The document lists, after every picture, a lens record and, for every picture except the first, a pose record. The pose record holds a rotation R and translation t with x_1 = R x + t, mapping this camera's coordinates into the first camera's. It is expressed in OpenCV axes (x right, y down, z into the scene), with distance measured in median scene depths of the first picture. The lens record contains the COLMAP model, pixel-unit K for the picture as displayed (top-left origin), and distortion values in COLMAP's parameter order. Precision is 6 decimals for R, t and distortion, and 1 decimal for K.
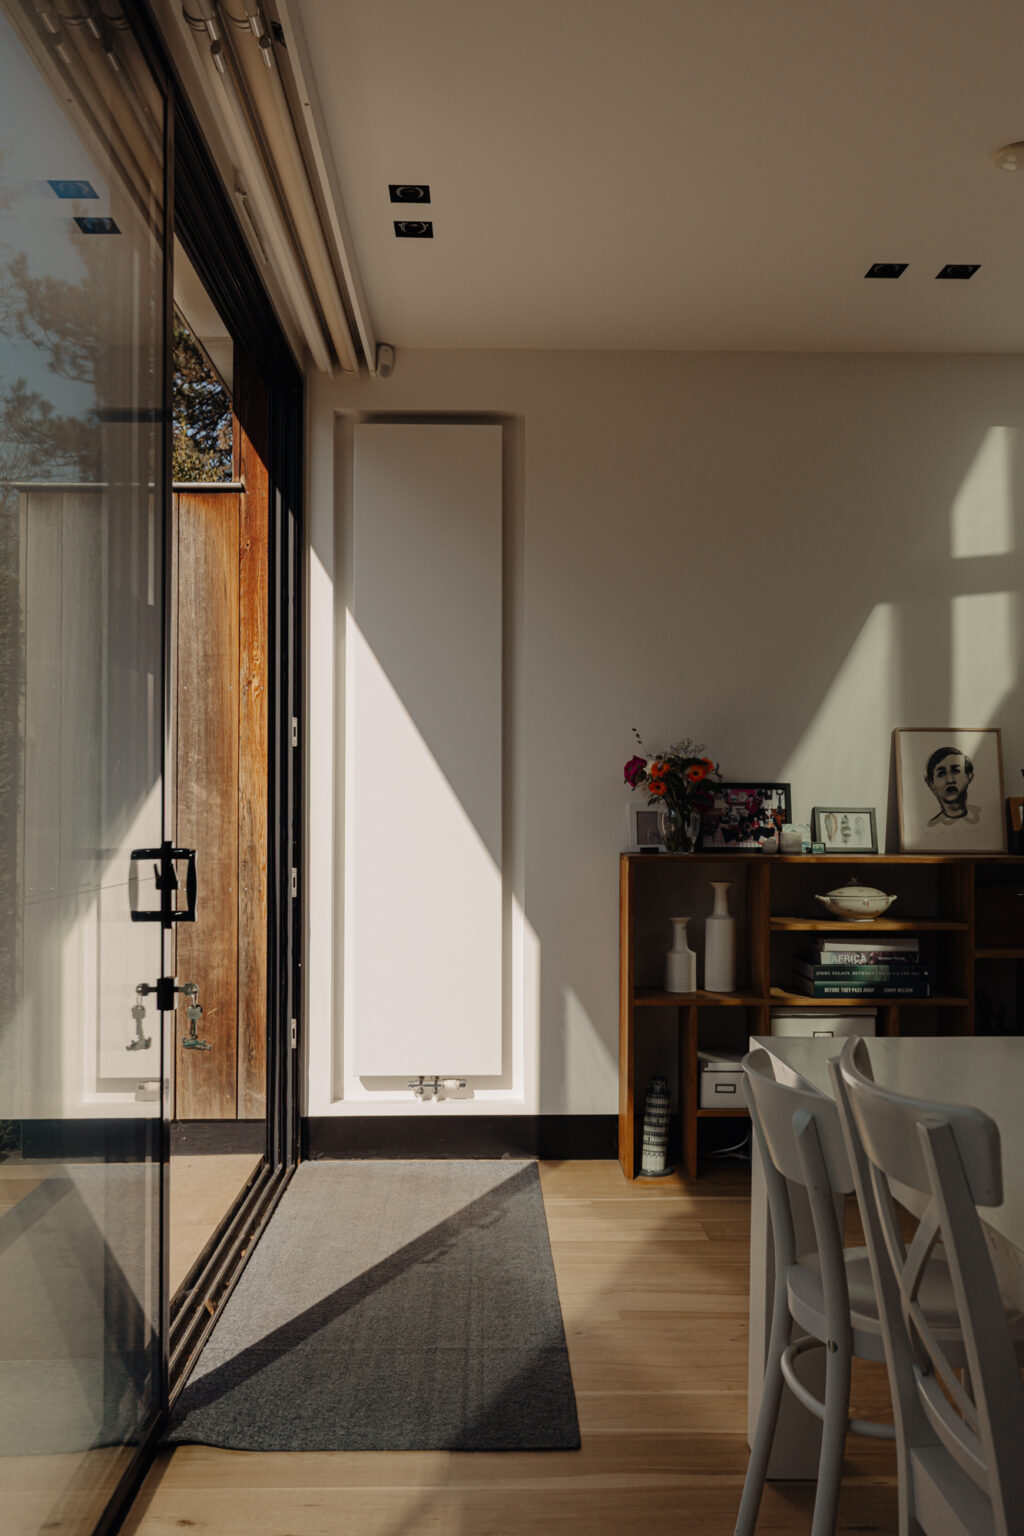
lens RADIAL K [[1331.7, 0, 509.8], [0, 1331.7, 773.9], [0, 0, 1]] dist [-0.006662, 0.000971]
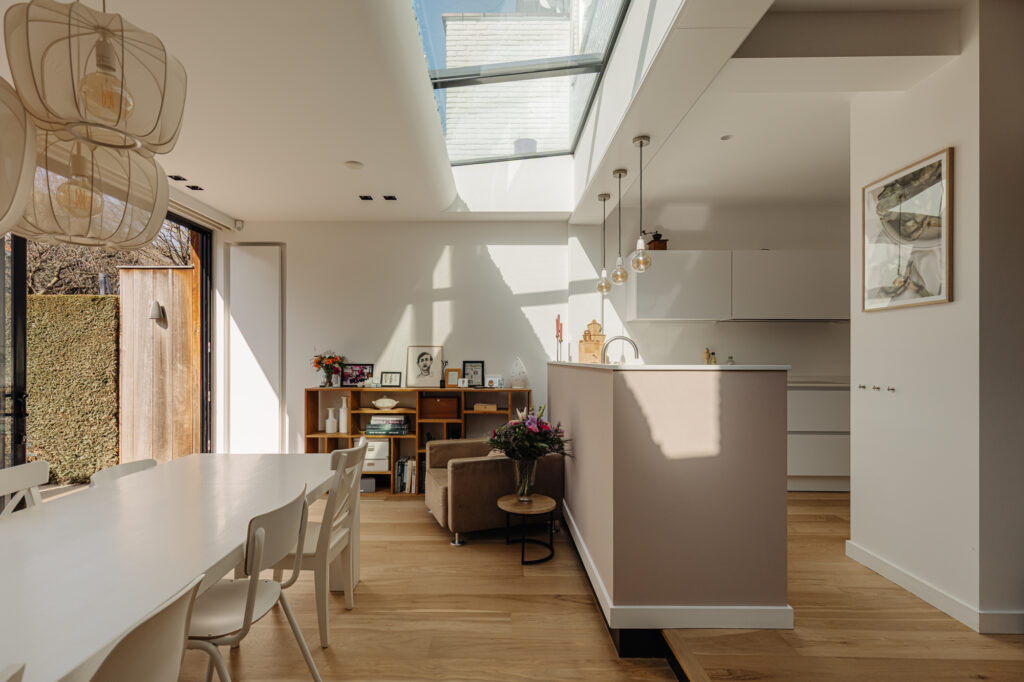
lens RADIAL K [[458.9, 0, 491.9], [0, 458.9, 355.4], [0, 0, 1]] dist [-0.002045, -0.000142]
pose [[0.999670, 0.000694, -0.025698, 0.511243], [-0.000150, 0.999776, 0.021163, -0.034784], [0.025707, -0.021152, 0.999446, -0.040854]]
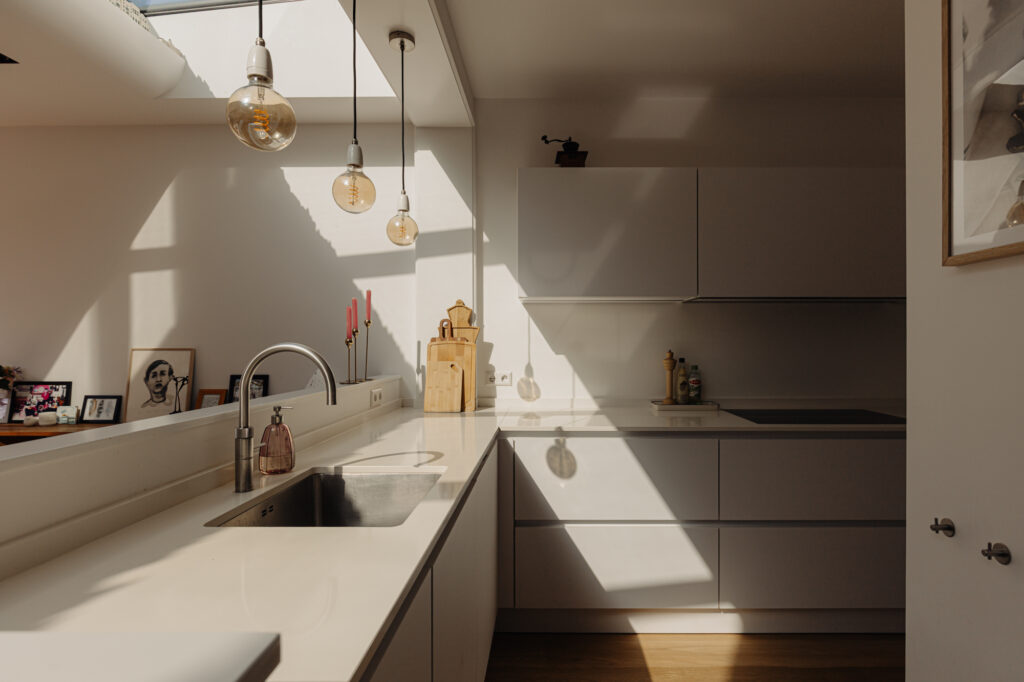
lens RADIAL K [[541.7, 0, 516.2], [0, 541.7, 345.9], [0, 0, 1]] dist [-0.005587, -0.000612]
pose [[0.999774, -0.003531, -0.020971, 0.797099], [0.004118, 0.999599, 0.028024, -0.055270], [0.020863, -0.028104, 0.999387, 0.330386]]
